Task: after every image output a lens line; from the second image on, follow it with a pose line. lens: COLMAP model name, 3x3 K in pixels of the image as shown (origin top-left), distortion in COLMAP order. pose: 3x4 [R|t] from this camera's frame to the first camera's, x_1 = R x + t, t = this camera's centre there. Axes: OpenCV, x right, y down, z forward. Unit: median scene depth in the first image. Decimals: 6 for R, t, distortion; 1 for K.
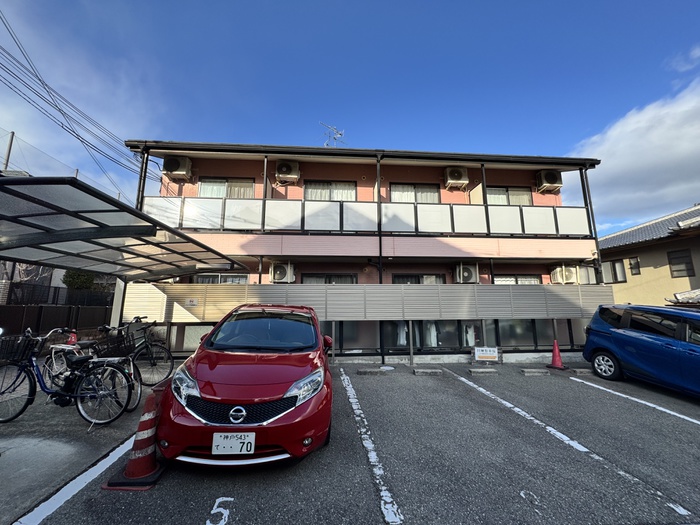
lens RADIAL K [[288.1, 0, 346.1], [0, 288.1, 255.4], [0, 0, 1]] dist [-0.001952, 0.000447]
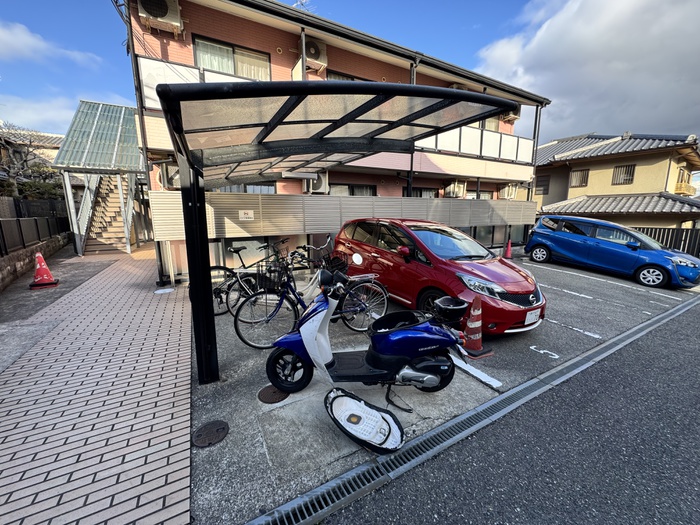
lens RADIAL K [[288.1, 0, 347.2], [0, 288.1, 263.8], [0, 0, 1]] dist [-0.001952, 0.000447]
pose [[0.903843, -0.078065, 0.420683, -0.534792], [-0.063777, 0.947650, 0.312878, 0.011079], [-0.423085, -0.309622, 0.851547, 0.079829]]
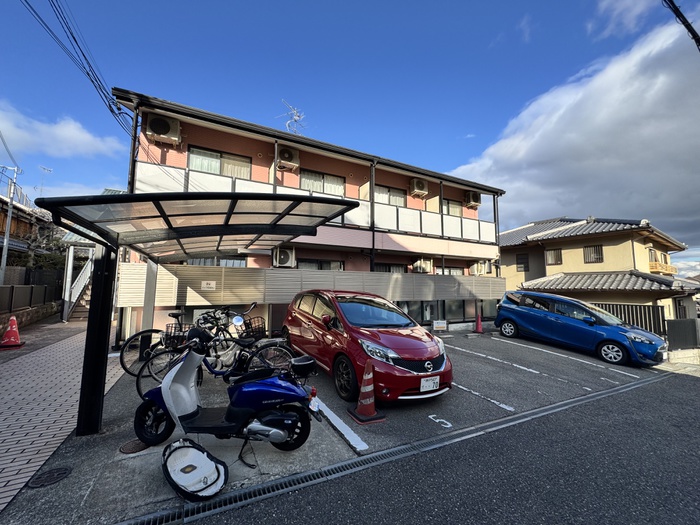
lens RADIAL K [[288.1, 0, 347.7], [0, 288.1, 258.8], [0, 0, 1]] dist [-0.001952, 0.000447]
pose [[0.915415, 0.048697, 0.399554, -0.418525], [-0.074265, 0.996046, 0.048750, -0.003558], [-0.395600, -0.074299, 0.915413, -0.039910]]
